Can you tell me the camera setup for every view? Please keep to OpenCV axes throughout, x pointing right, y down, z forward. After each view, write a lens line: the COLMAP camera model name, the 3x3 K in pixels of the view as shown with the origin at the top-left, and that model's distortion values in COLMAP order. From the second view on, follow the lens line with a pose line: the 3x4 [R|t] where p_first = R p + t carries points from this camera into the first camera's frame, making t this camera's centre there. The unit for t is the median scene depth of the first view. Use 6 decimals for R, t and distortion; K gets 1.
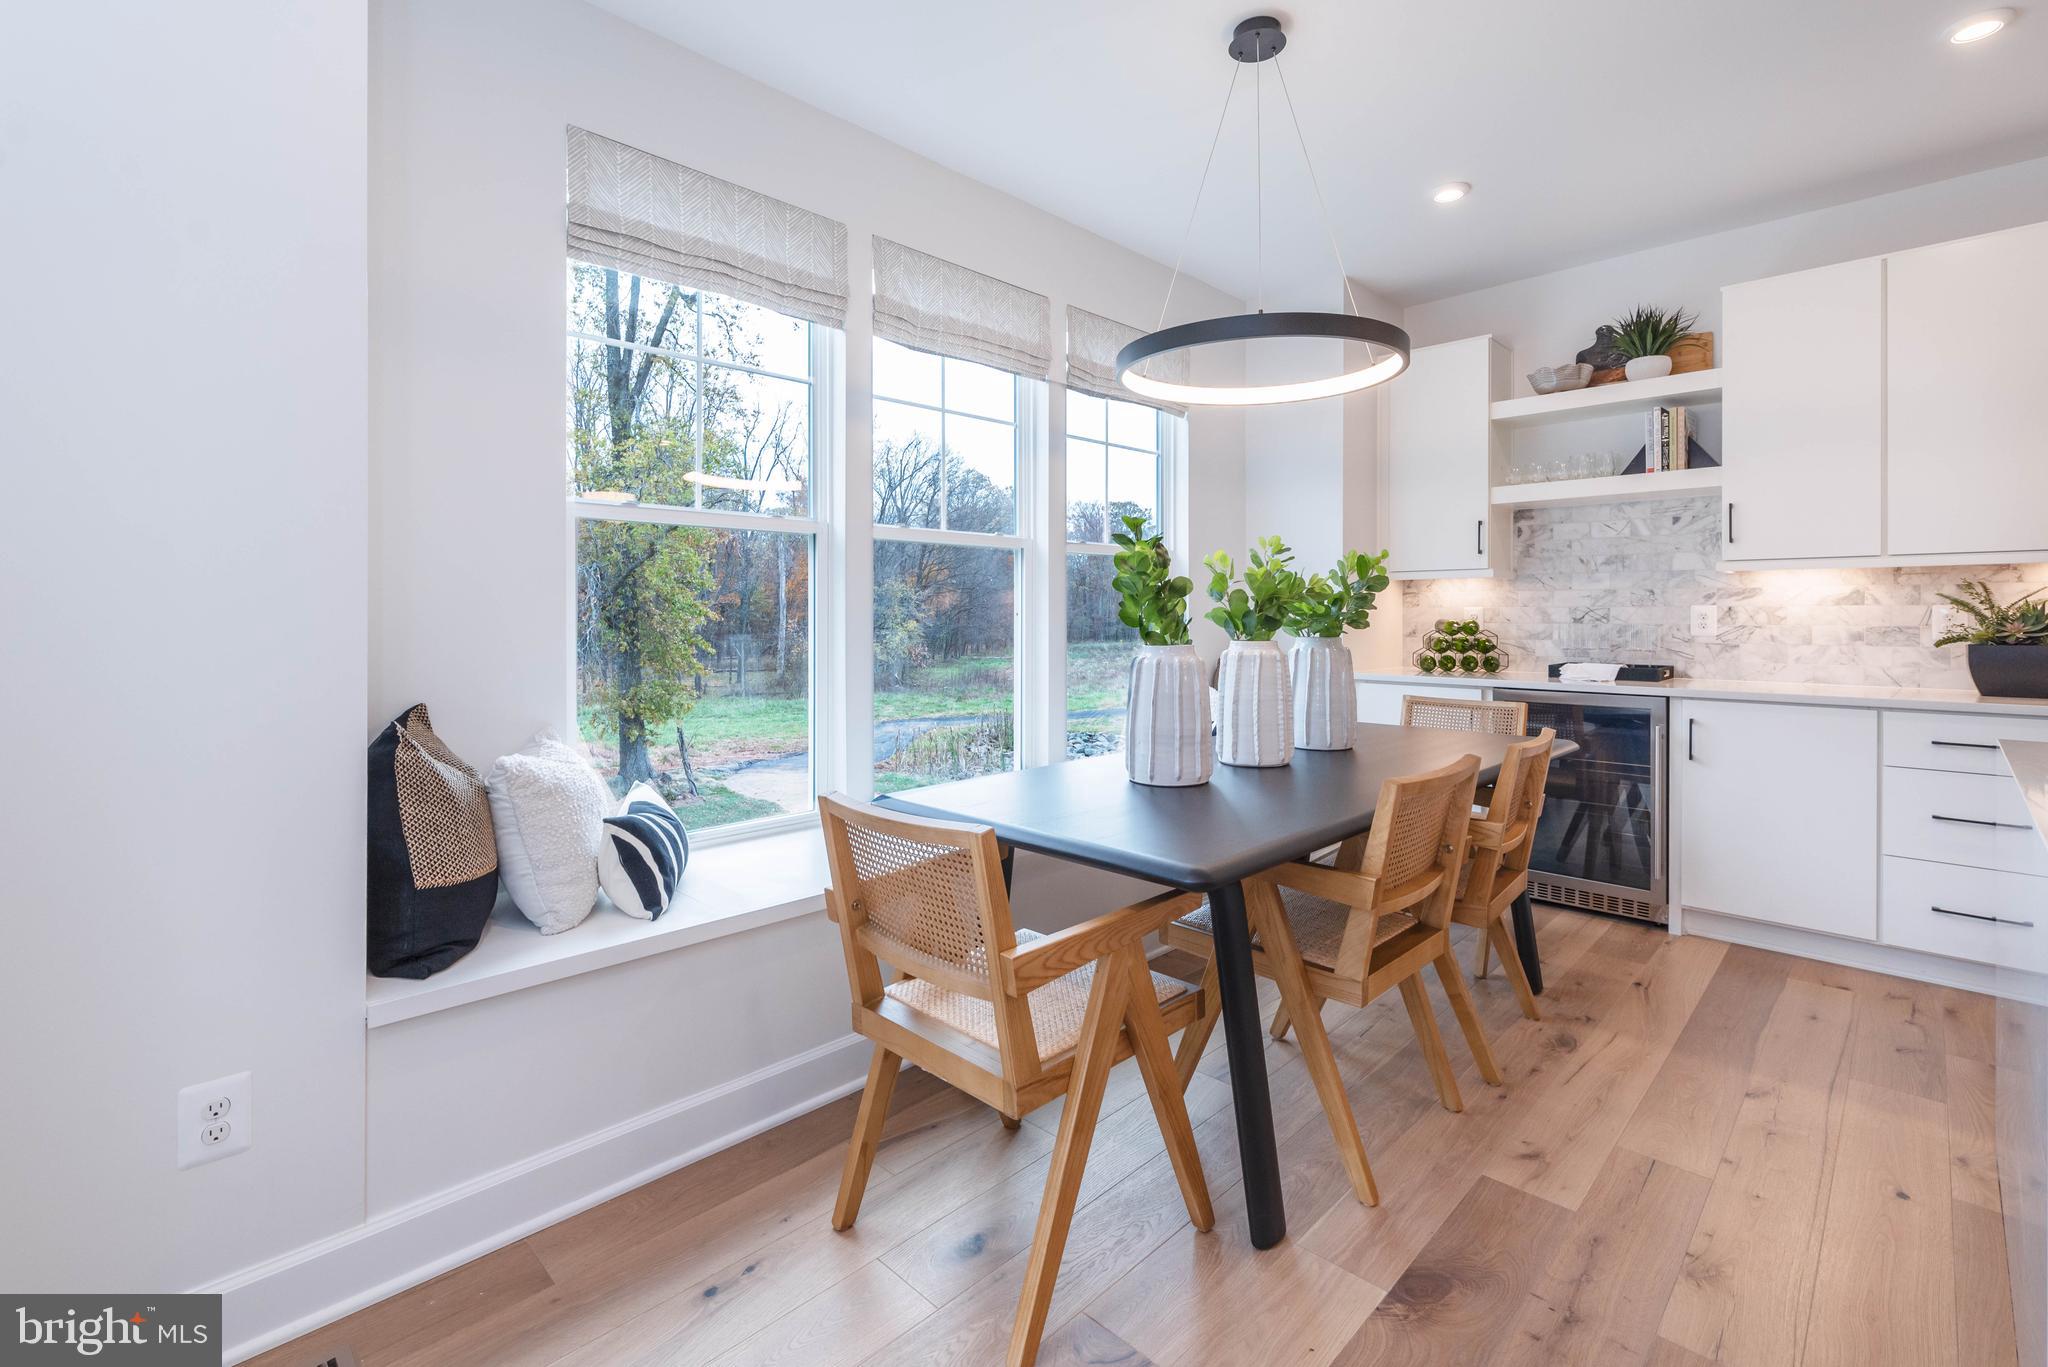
lens RADIAL K [[897.0, 0, 1023.3], [0, 897.0, 629.7], [0, 0, 1]] dist [-0.000015, -0.001175]
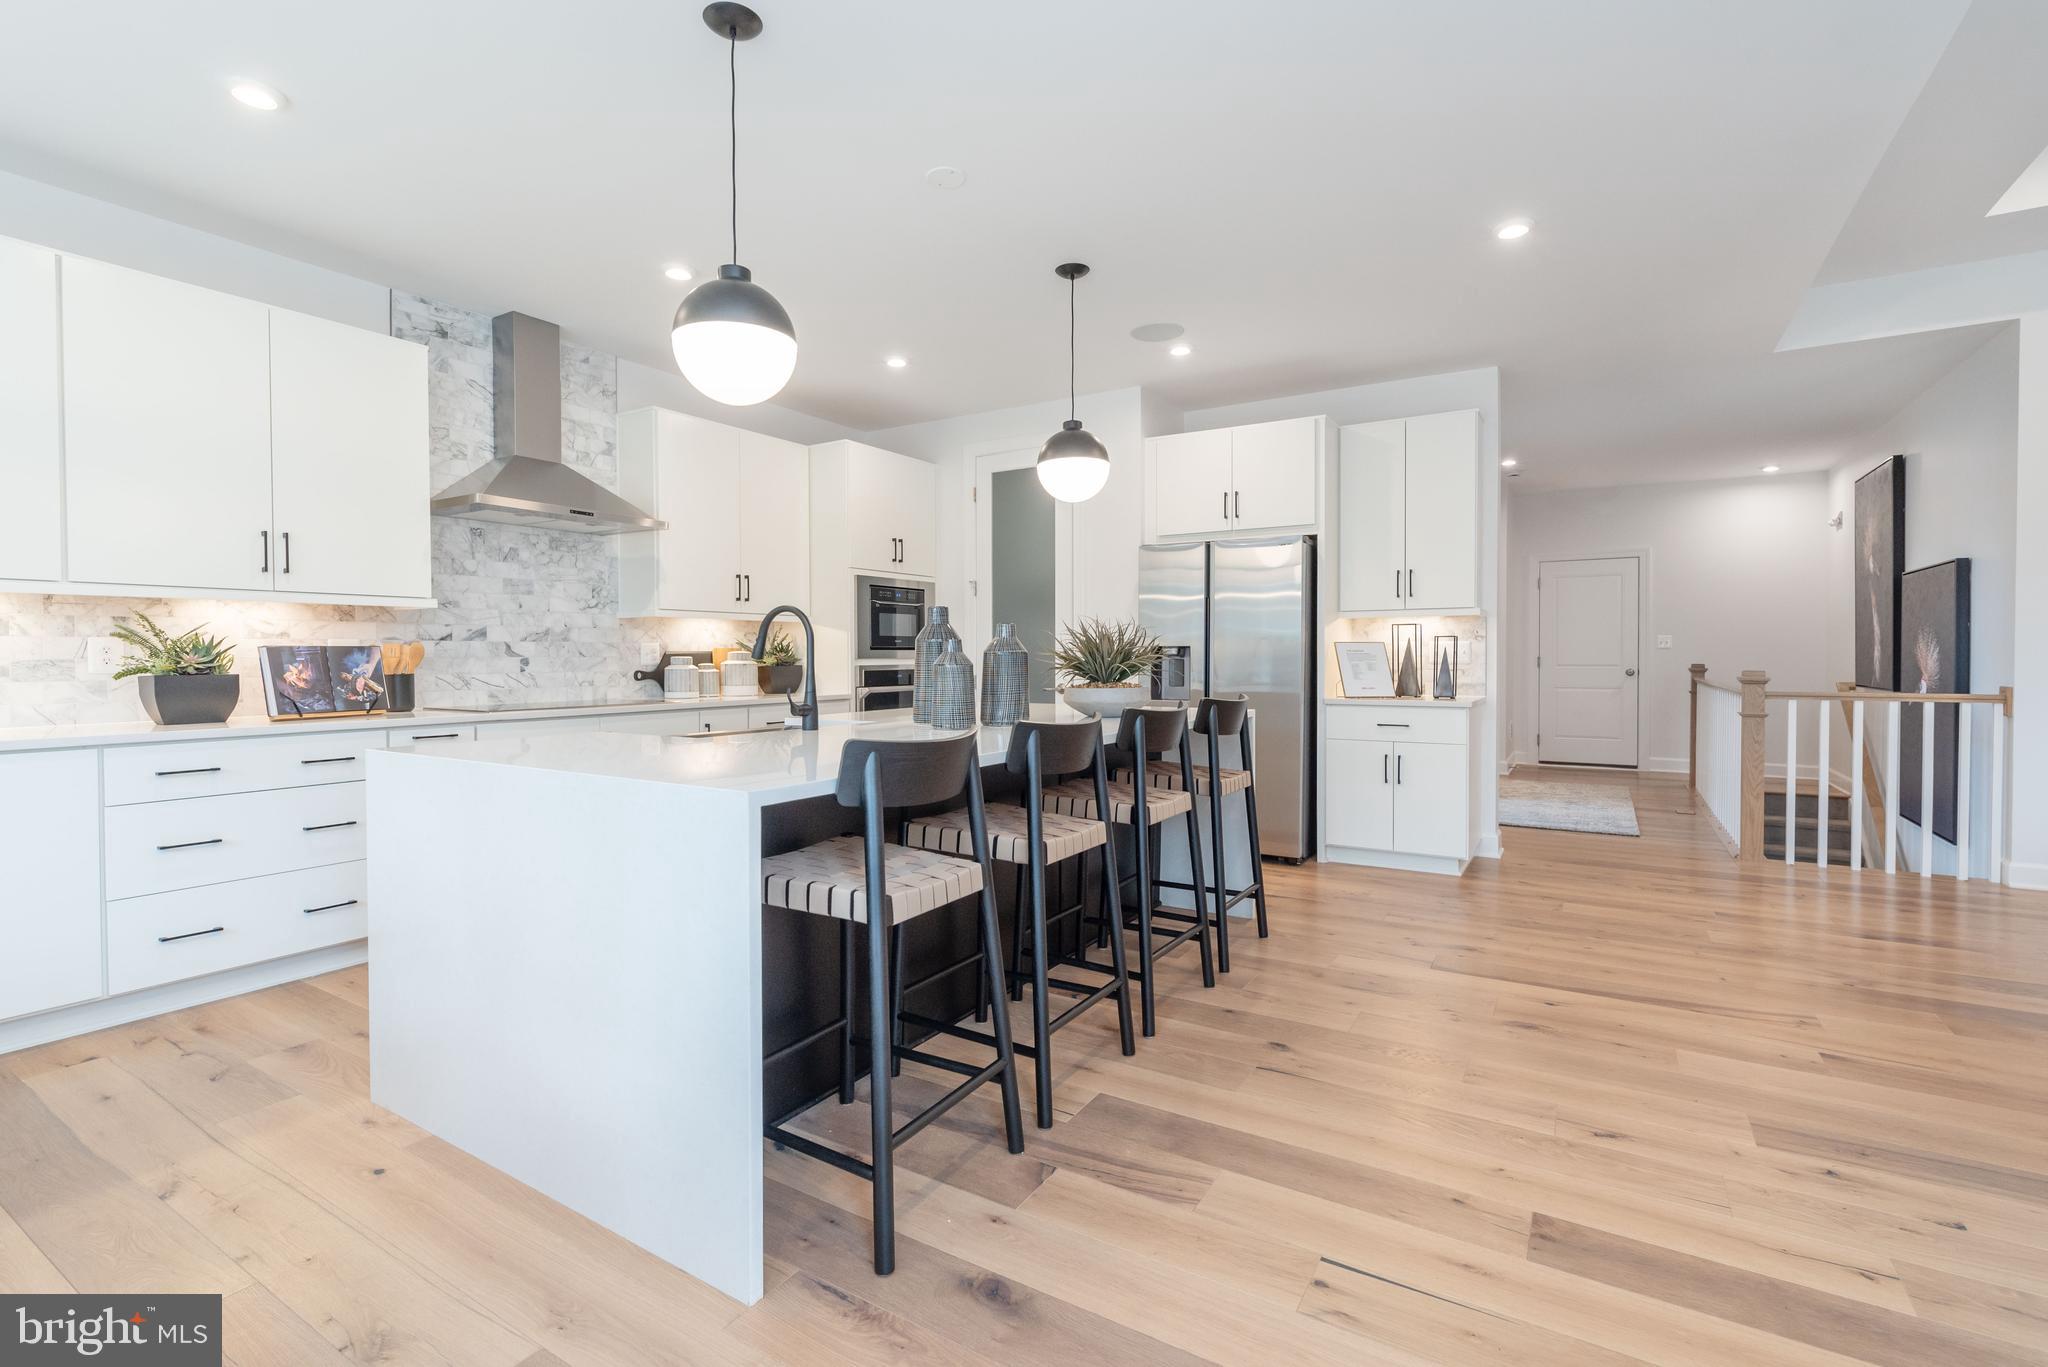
lens RADIAL K [[897.0, 0, 993.9], [0, 897.0, 672.9], [0, 0, 1]] dist [-0.000015, -0.001175]
pose [[-0.200807, -0.020073, 0.979425, -0.117572], [0.015970, 0.999590, 0.023760, 0.003529], [-0.979501, 0.020413, -0.200404, 0.234118]]
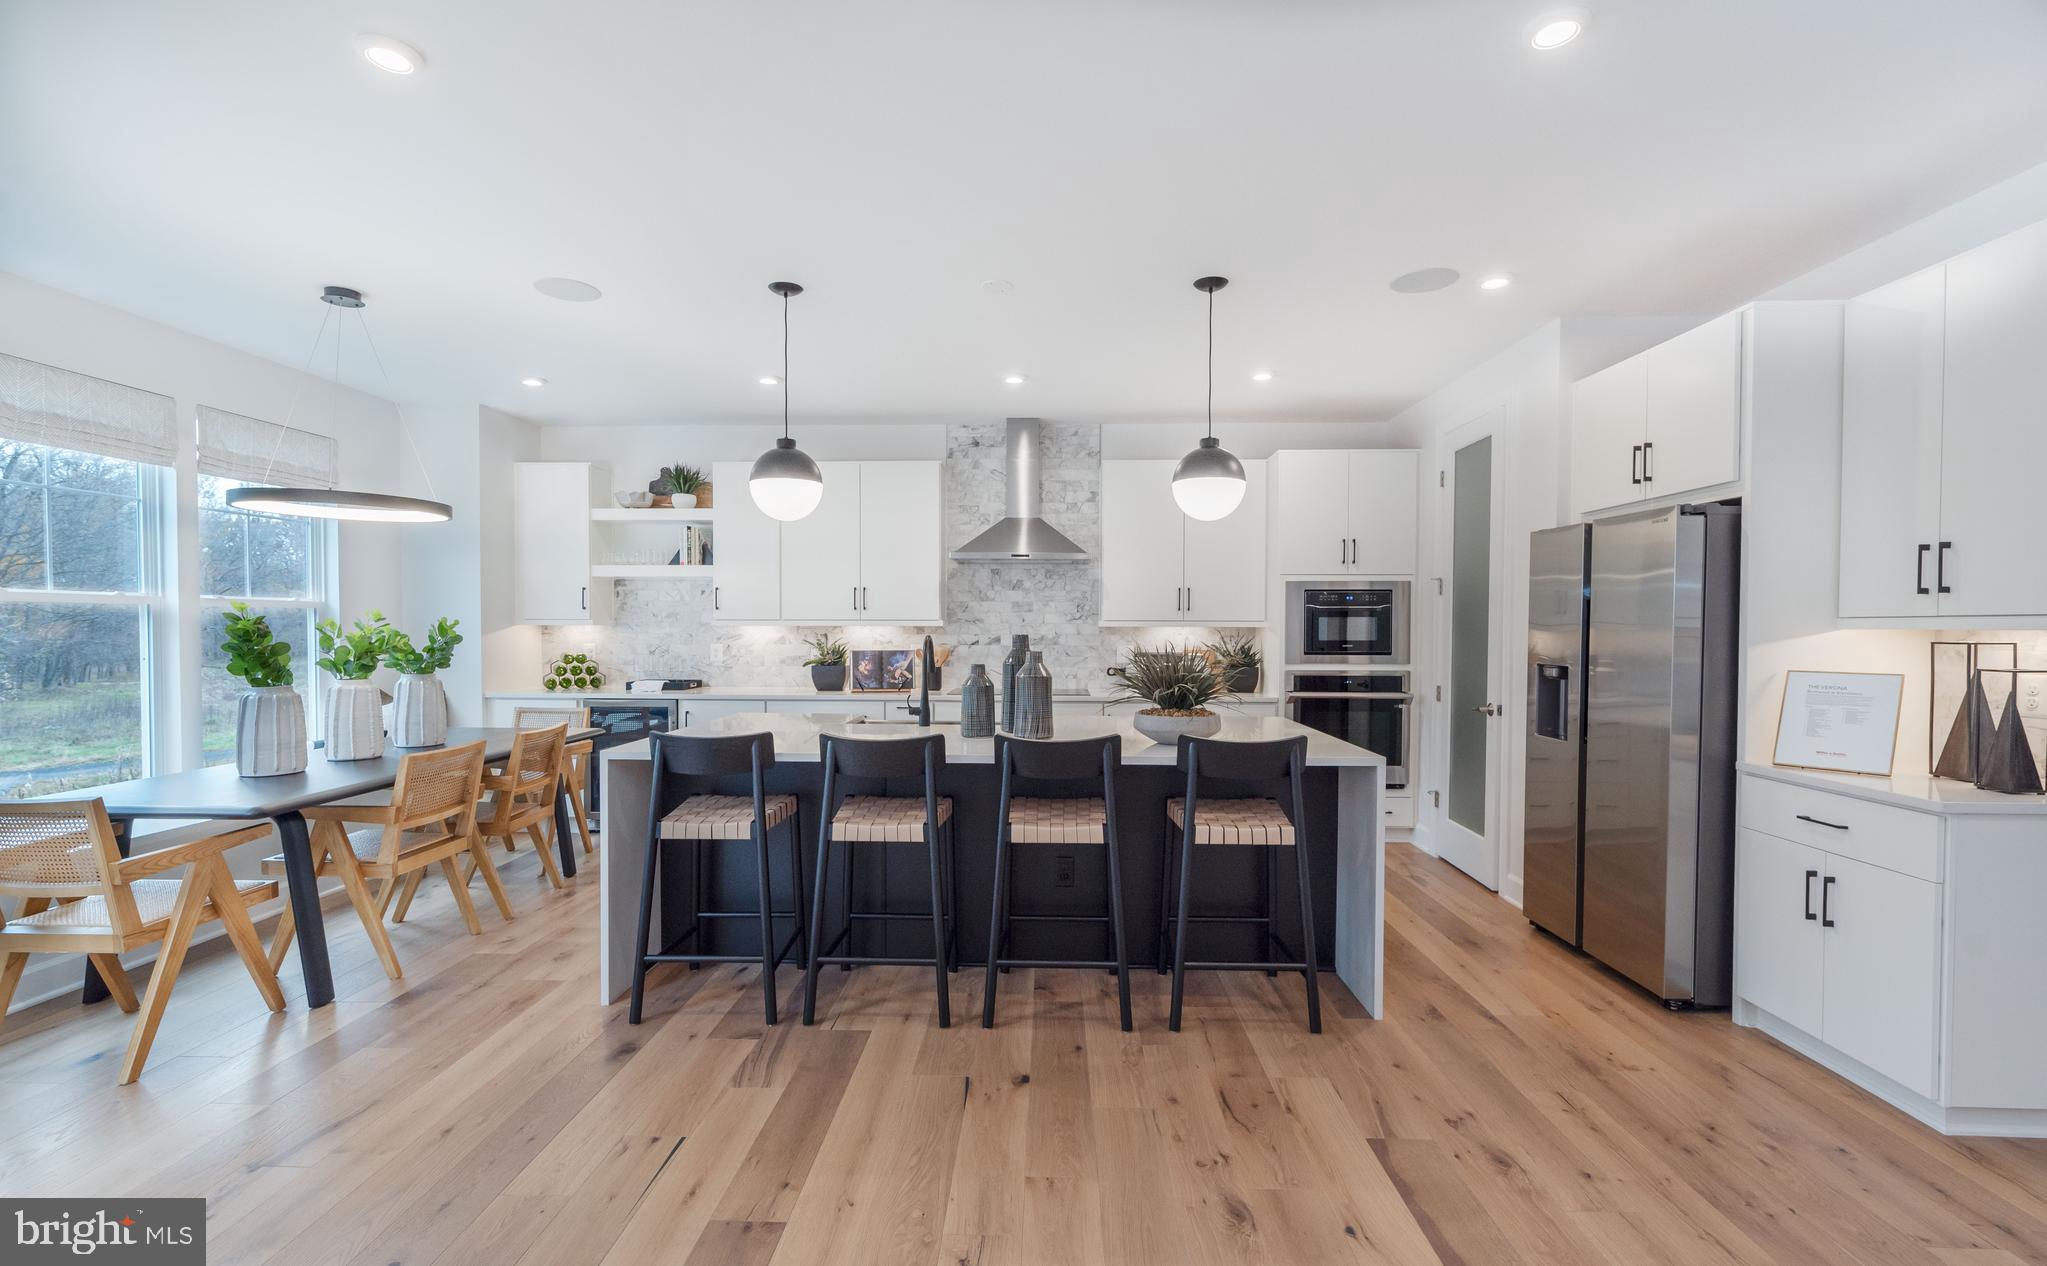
lens RADIAL K [[873.1, 0, 1007.9], [0, 873.1, 649.0], [0, 0, 1]] dist [0.005118, -0.000737]
pose [[0.734811, -0.014656, 0.678114, 0.047045], [0.007823, 0.999883, 0.013132, -0.037618], [-0.678227, -0.004345, 0.734840, -0.639792]]
